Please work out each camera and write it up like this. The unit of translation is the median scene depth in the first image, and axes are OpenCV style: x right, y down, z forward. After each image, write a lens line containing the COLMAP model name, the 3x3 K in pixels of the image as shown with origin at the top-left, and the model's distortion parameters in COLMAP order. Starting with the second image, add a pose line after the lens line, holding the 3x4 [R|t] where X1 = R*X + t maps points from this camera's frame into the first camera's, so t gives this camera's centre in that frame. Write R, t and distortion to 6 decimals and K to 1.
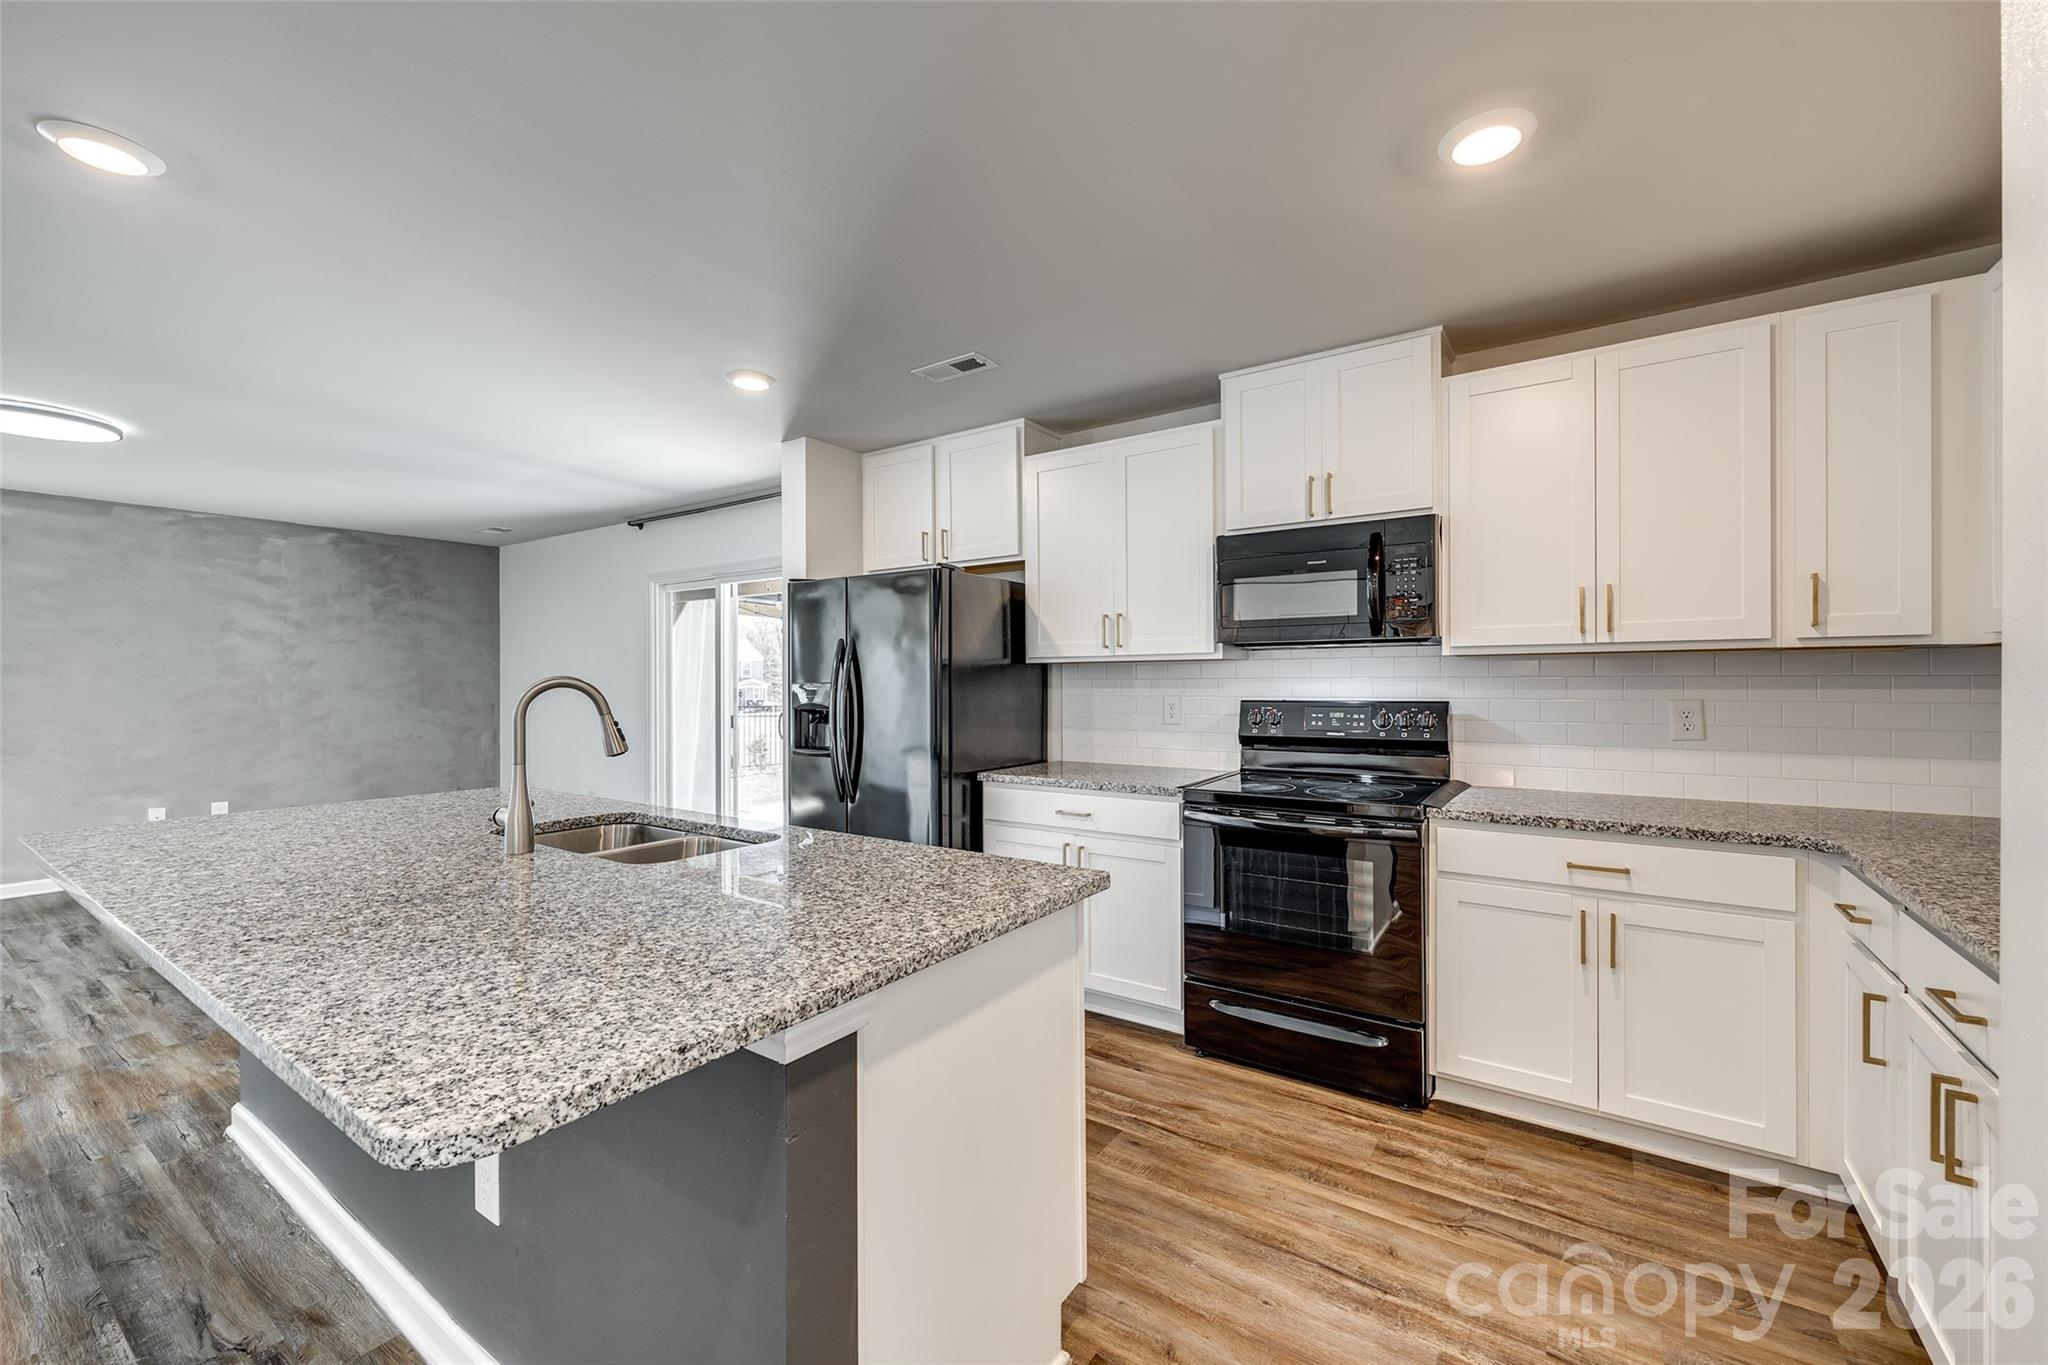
lens RADIAL K [[823.8, 0, 1027.9], [0, 823.8, 679.0], [0, 0, 1]] dist [-0.000233, -0.000041]
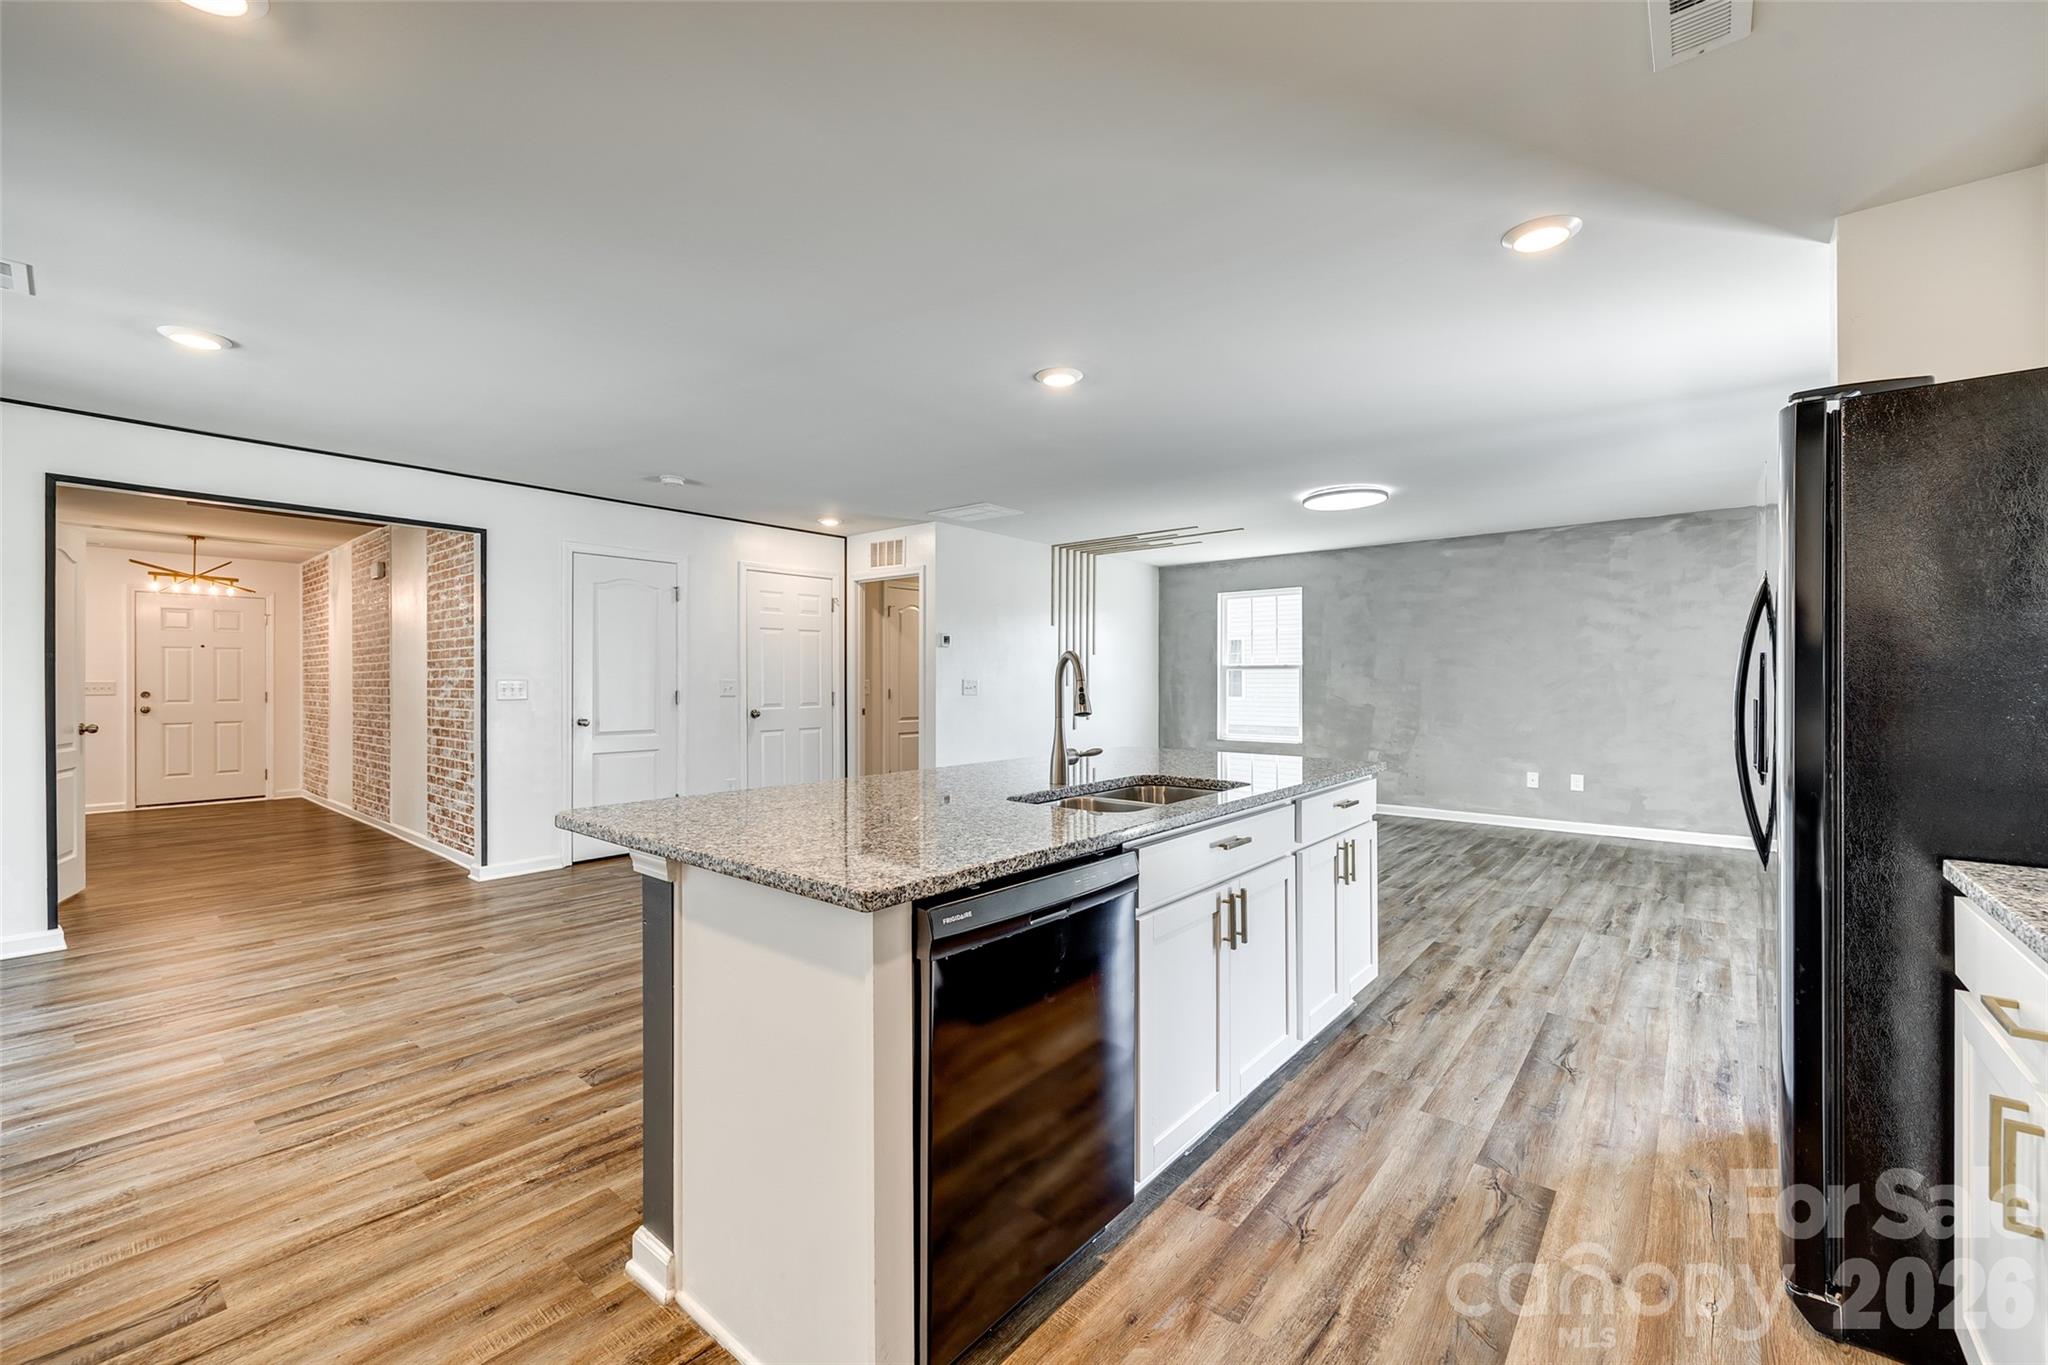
lens RADIAL K [[823.8, 0, 1027.9], [0, 823.8, 679.0], [0, 0, 1]] dist [-0.000233, -0.000041]
pose [[-0.091681, -0.000122, -0.995788, 0.432478], [0.004682, 0.999989, -0.000553, 0.023497], [0.995777, -0.004713, -0.091680, 0.638881]]
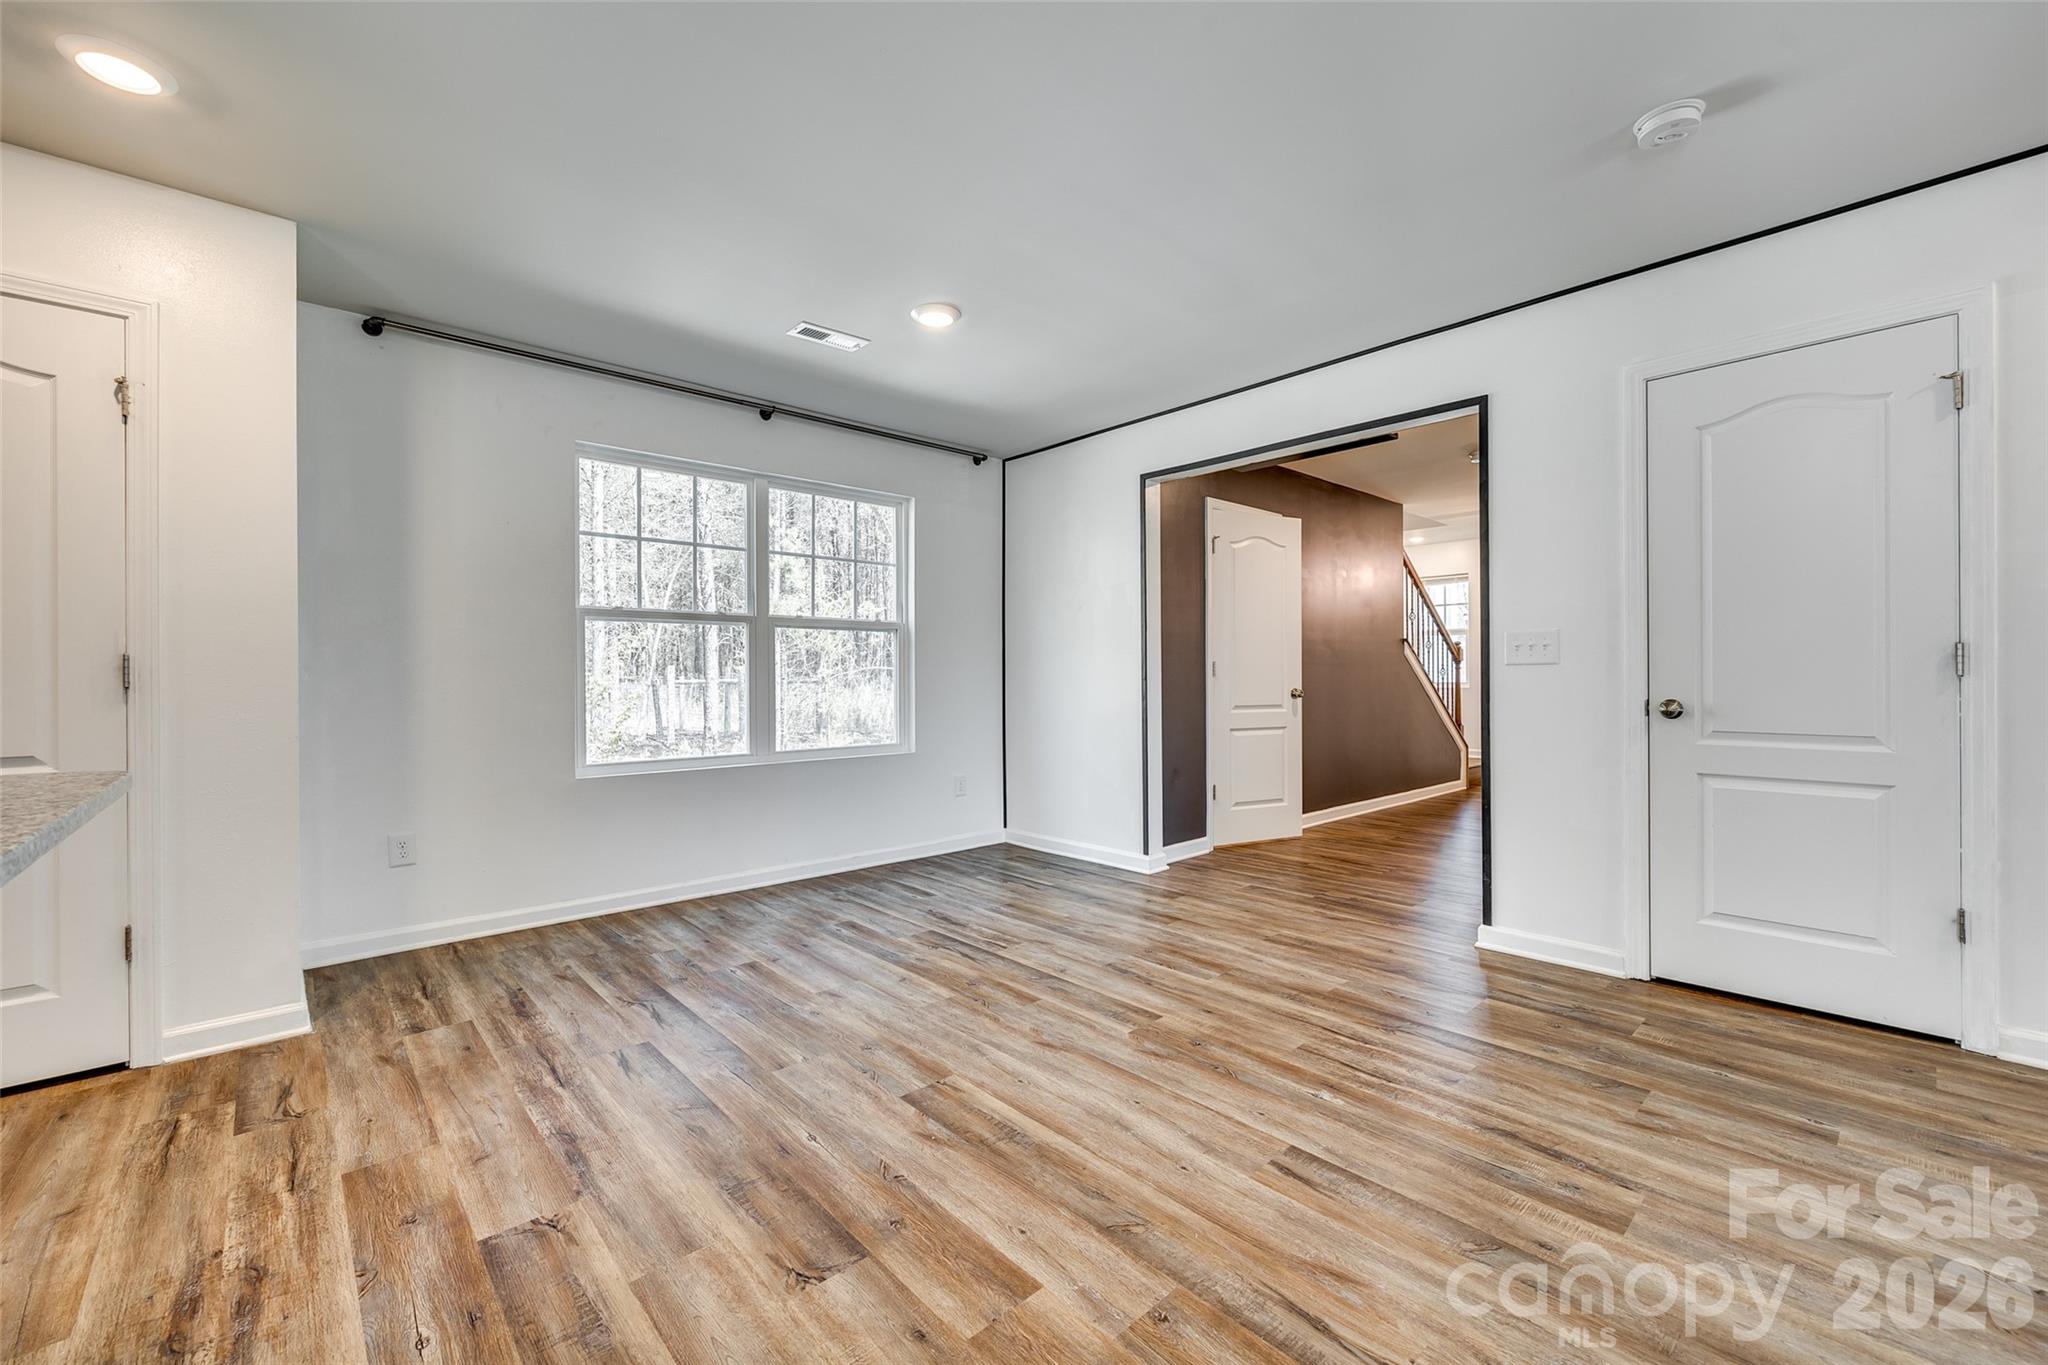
lens RADIAL K [[823.8, 0, 1027.9], [0, 823.8, 679.0], [0, 0, 1]] dist [-0.000233, -0.000041]
pose [[-0.973020, 0.008028, 0.230581, -0.773062], [0.007657, 0.999968, -0.002501, 0.075904], [-0.230594, -0.000667, -0.973050, 0.557700]]
